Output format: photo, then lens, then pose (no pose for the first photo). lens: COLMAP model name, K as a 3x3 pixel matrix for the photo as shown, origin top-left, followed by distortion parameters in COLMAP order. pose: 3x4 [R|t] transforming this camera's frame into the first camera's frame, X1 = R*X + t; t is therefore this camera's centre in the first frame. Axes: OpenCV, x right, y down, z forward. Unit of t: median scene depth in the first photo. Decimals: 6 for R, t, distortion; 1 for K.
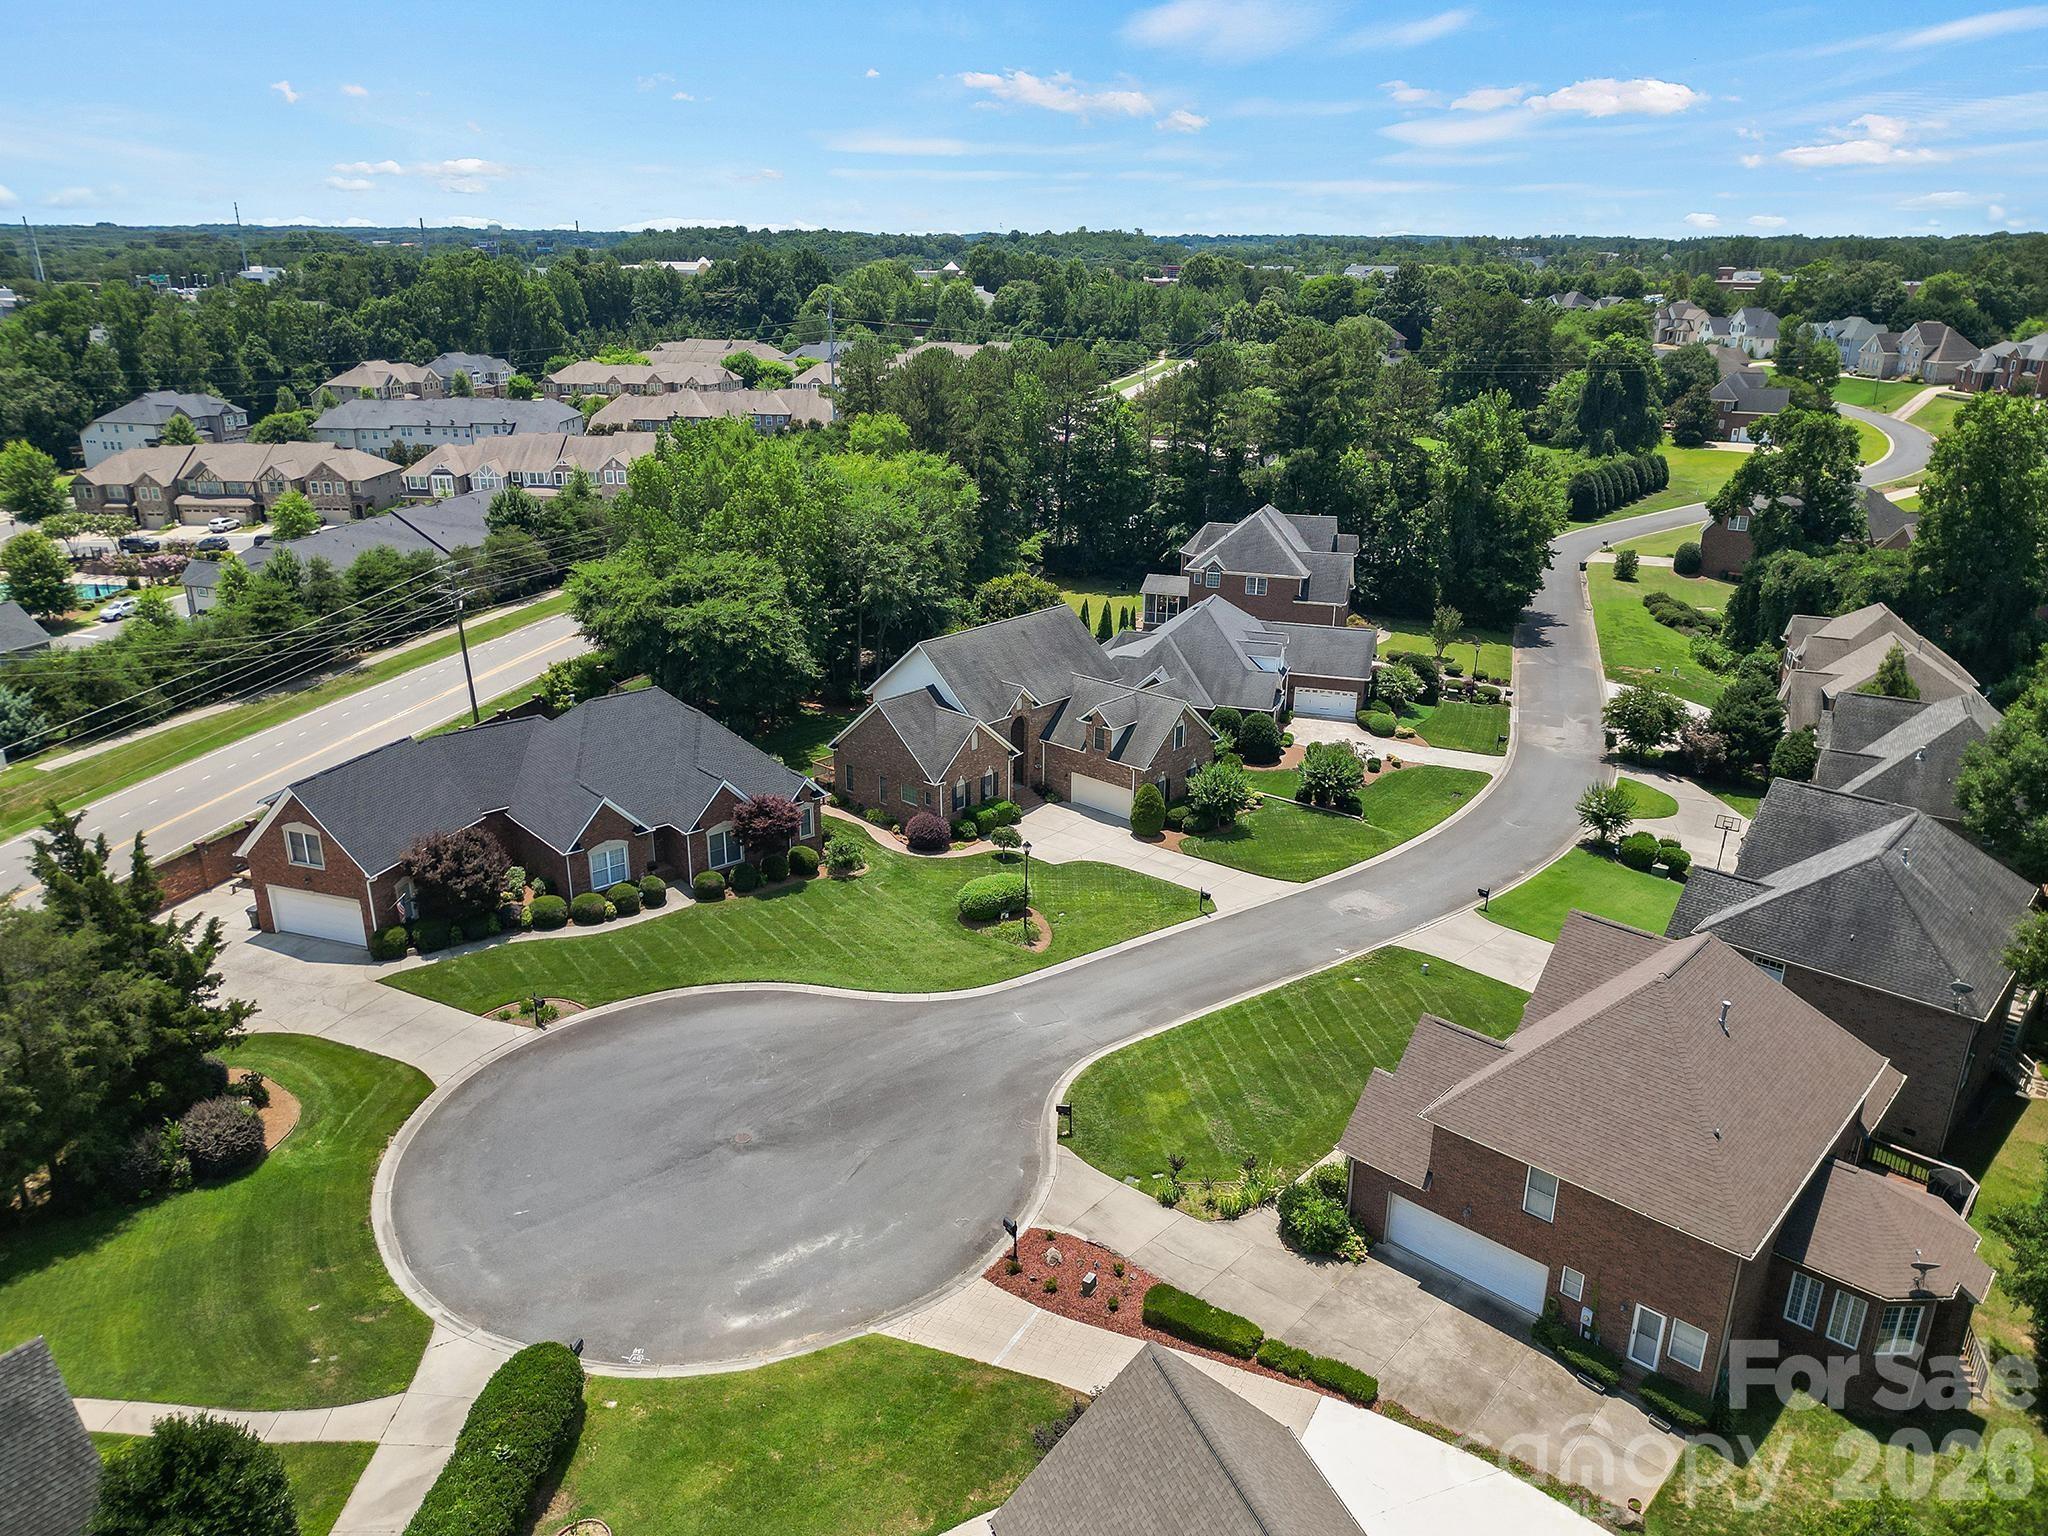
lens RADIAL K [[1433.3, 0, 1024.0], [0, 1433.3, 768.0], [0, 0, 1]] dist [0.048120, -0.001429]
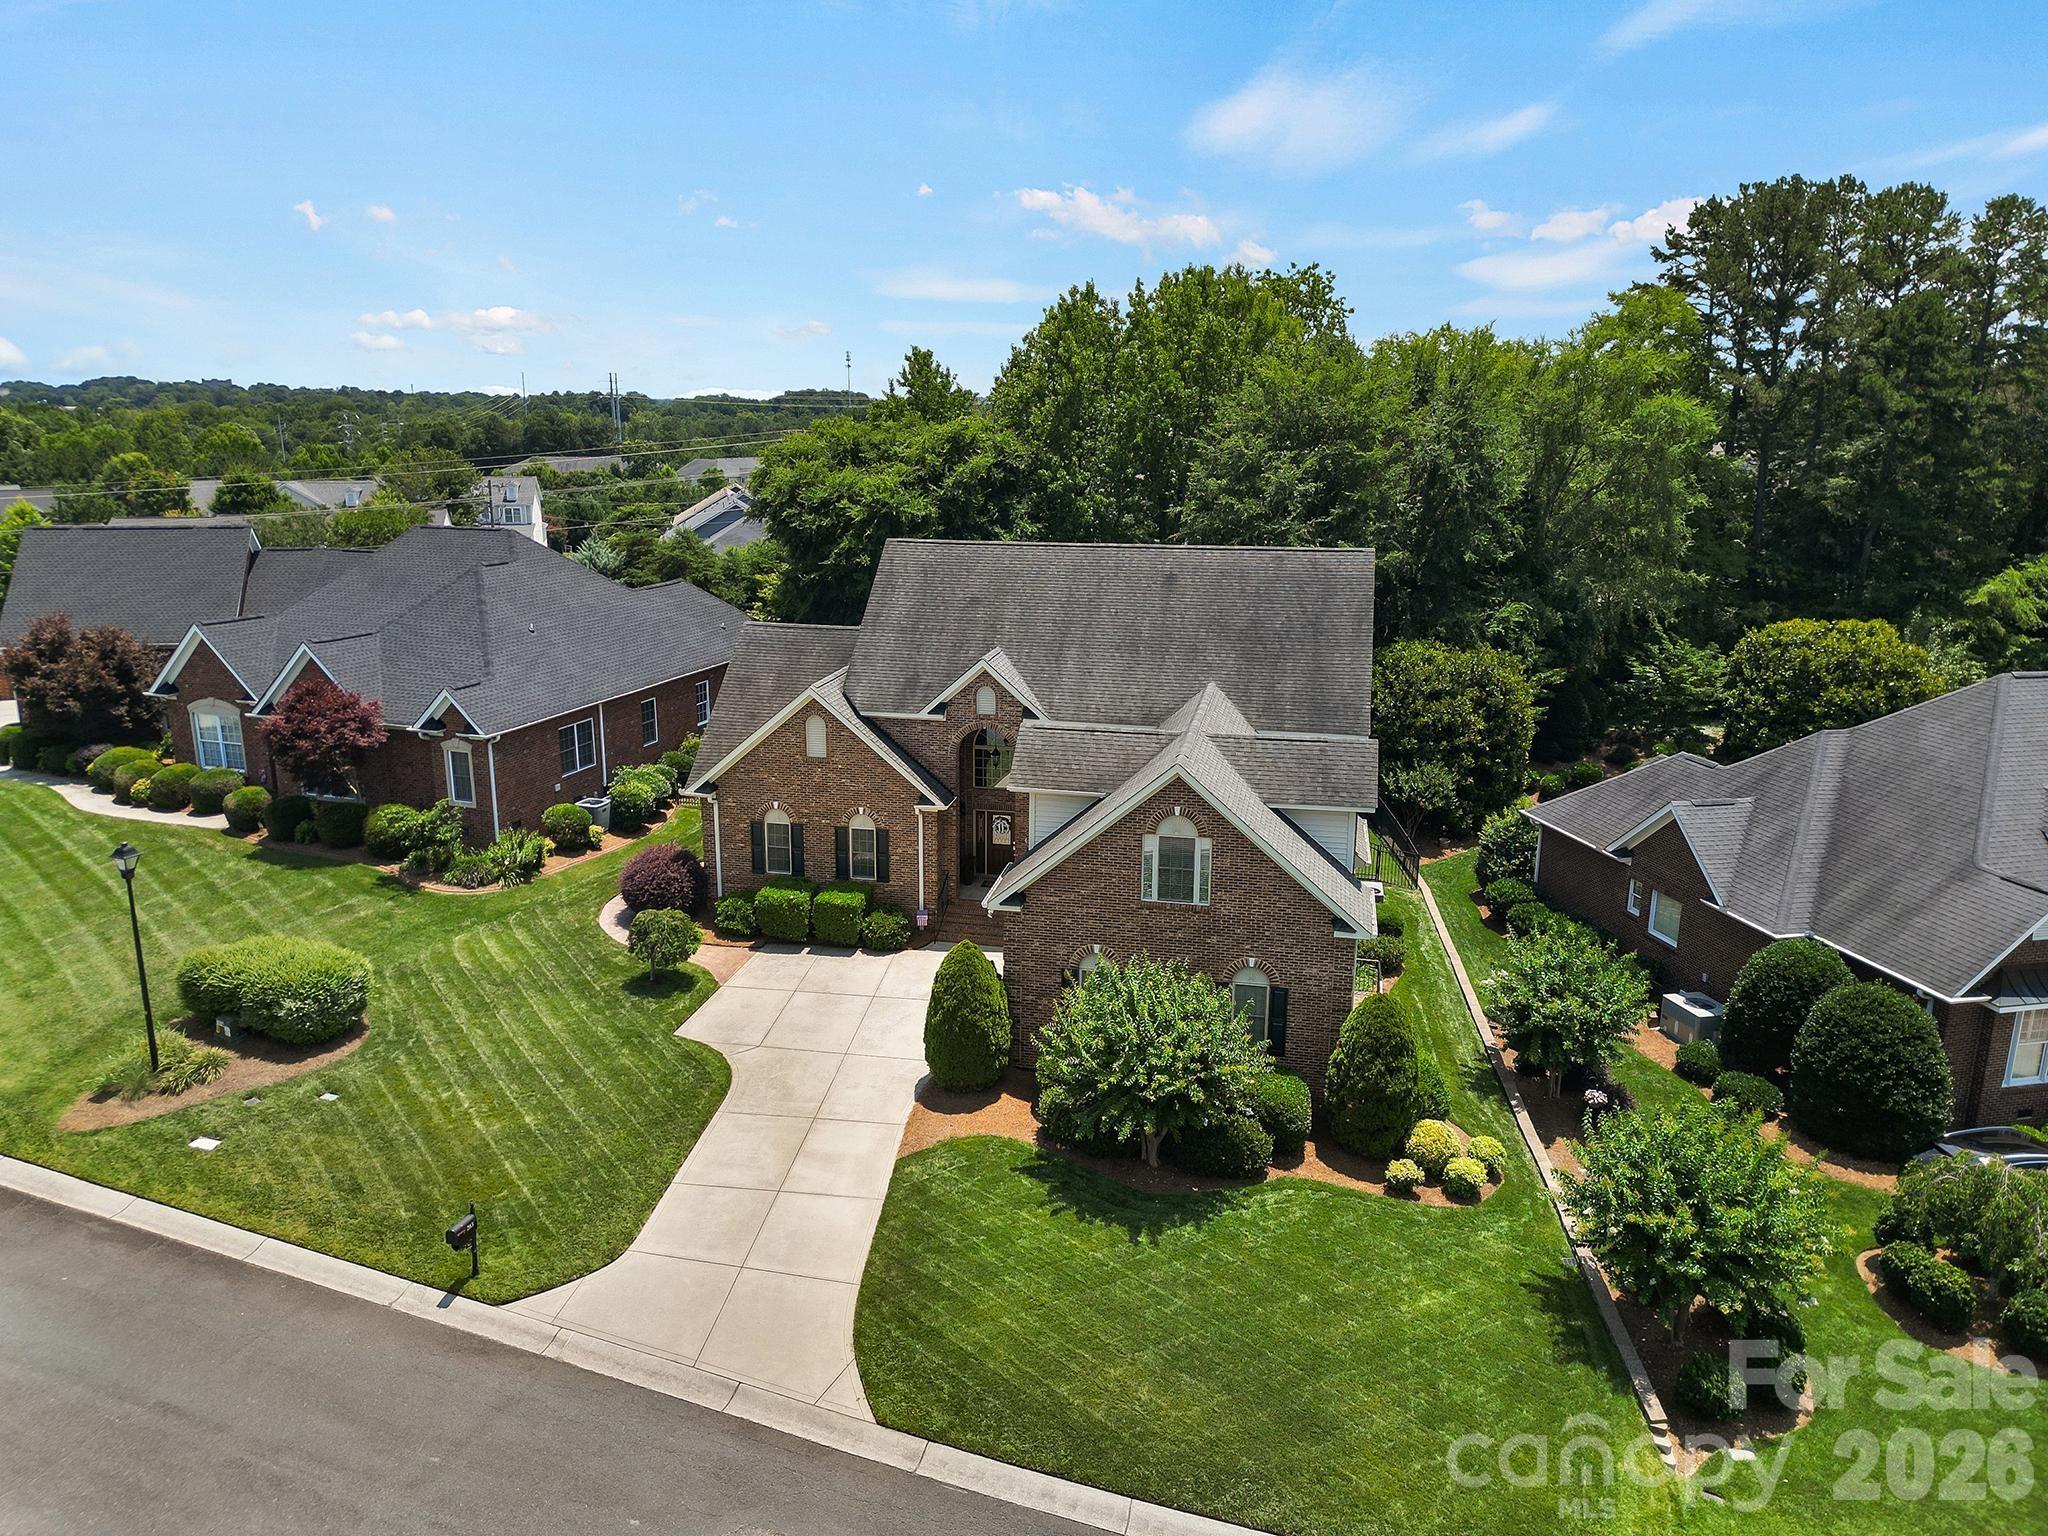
lens RADIAL K [[1433.3, 0, 1024.0], [0, 1433.3, 768.0], [0, 0, 1]] dist [0.048120, -0.001429]
pose [[0.497735, 0.208074, -0.842001, 0.374109], [-0.300180, 0.952127, 0.057841, -0.054027], [0.813727, 0.223962, 0.536367, 0.788815]]
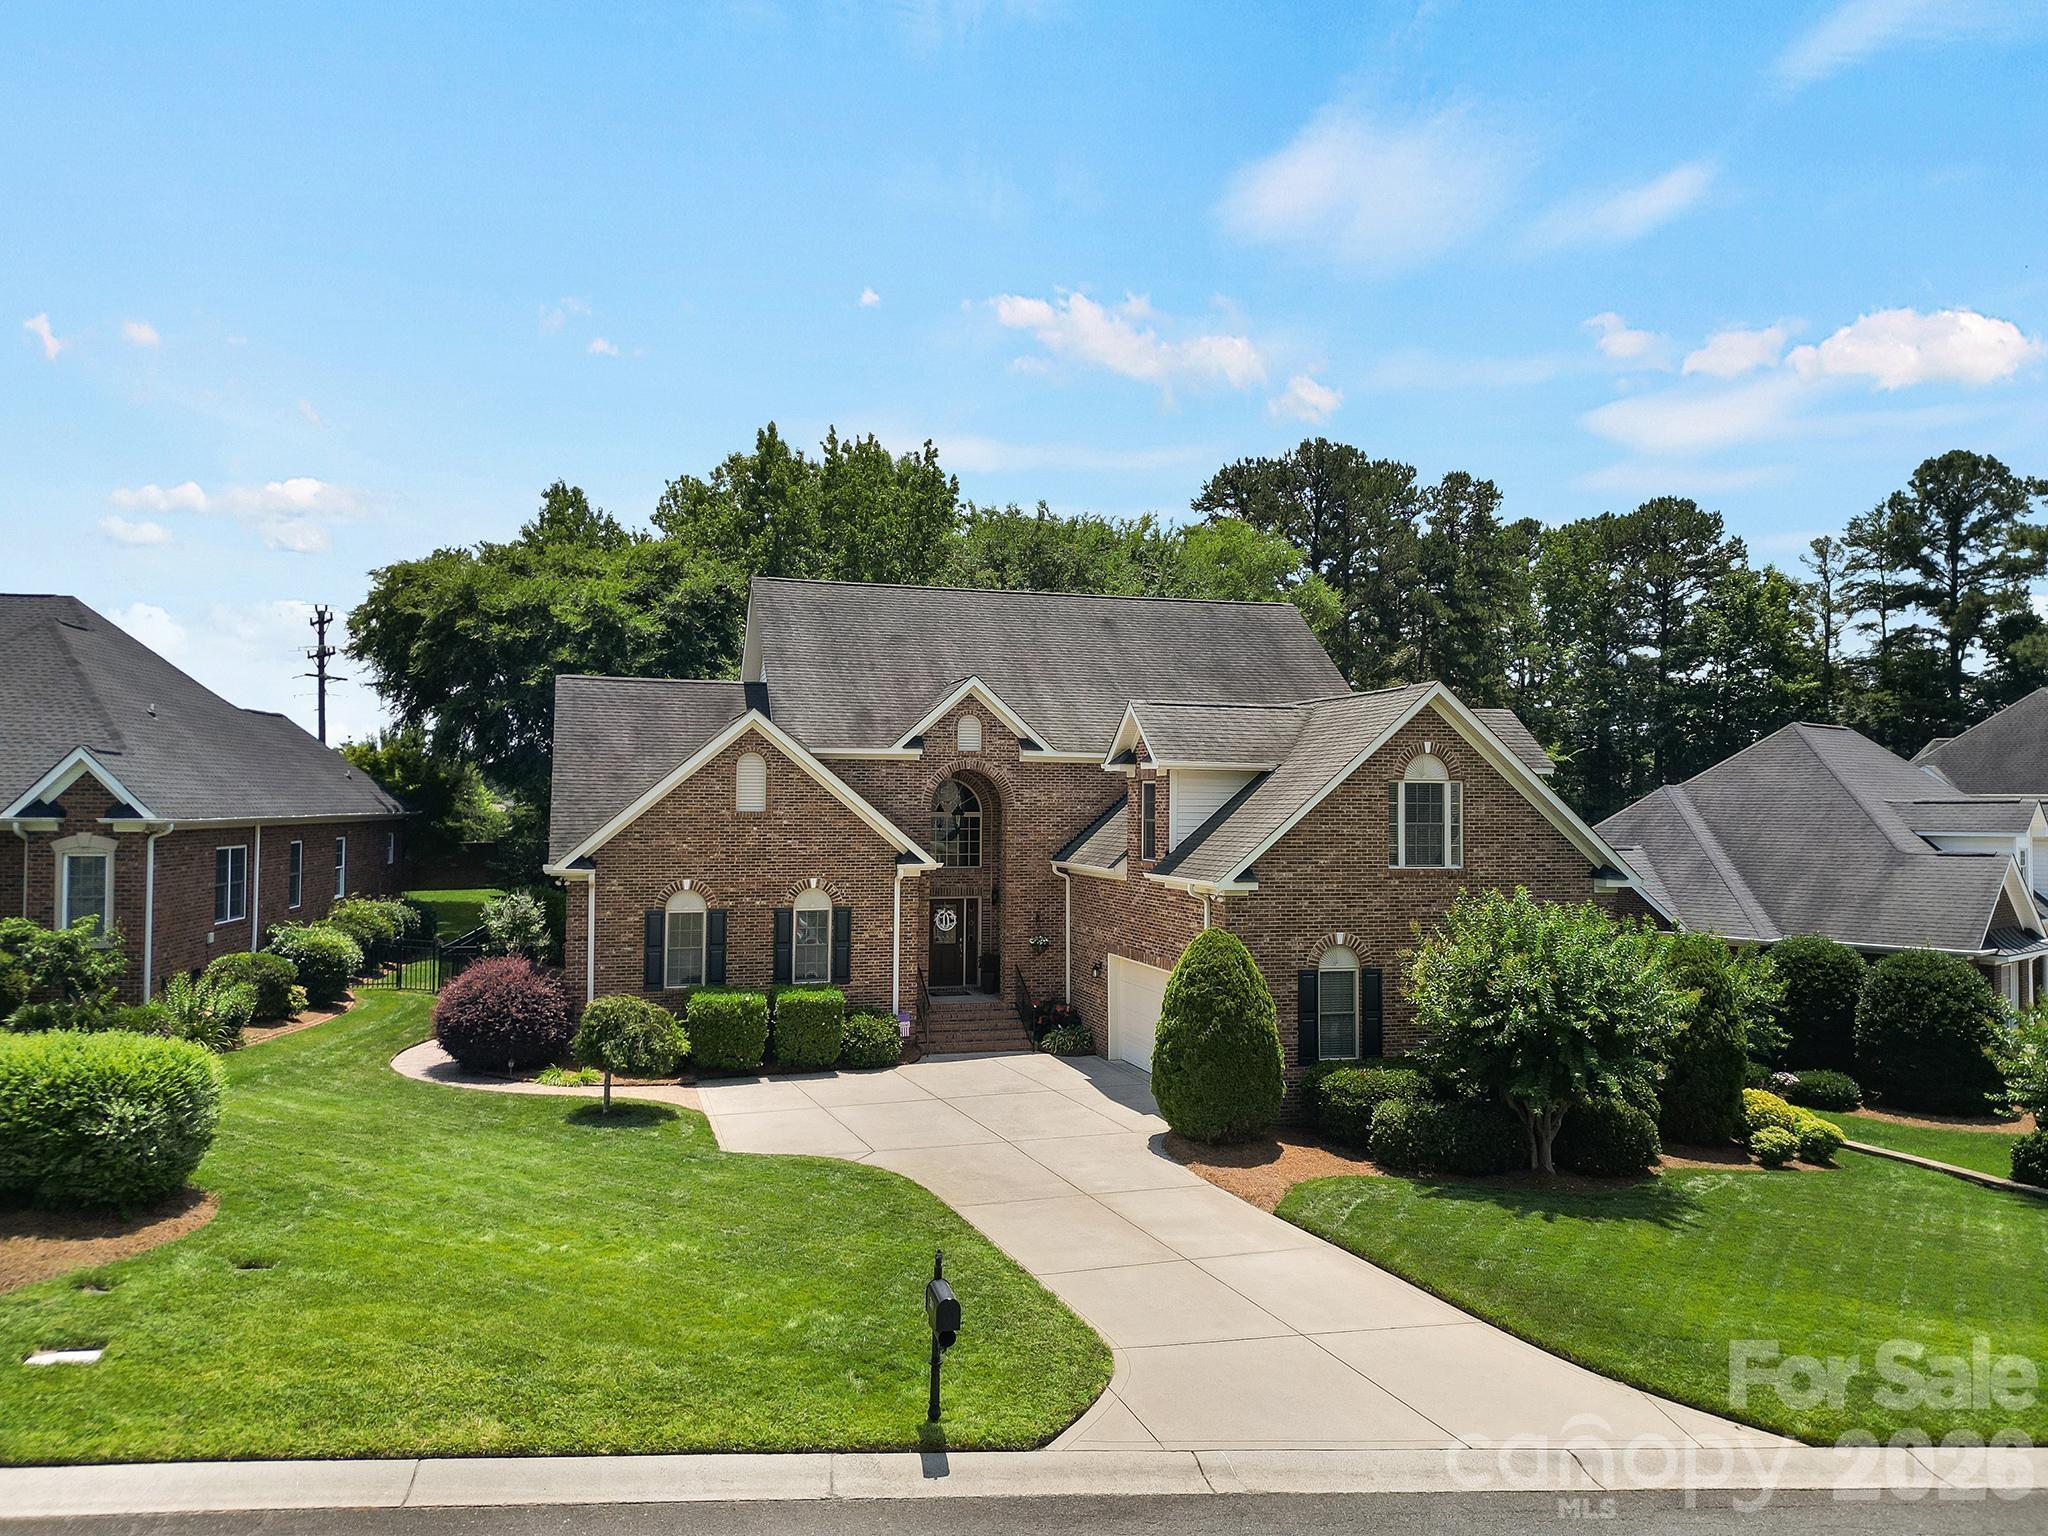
lens RADIAL K [[1428.7, 0, 1024.0], [0, 1428.7, 768.0], [0, 0, 1]] dist [0.012855, 0.001382]
pose [[0.851529, -0.014041, -0.524119, 0.187744], [-0.181491, 0.929948, -0.319778, 0.070404], [0.491893, 0.367423, 0.789330, 0.747207]]
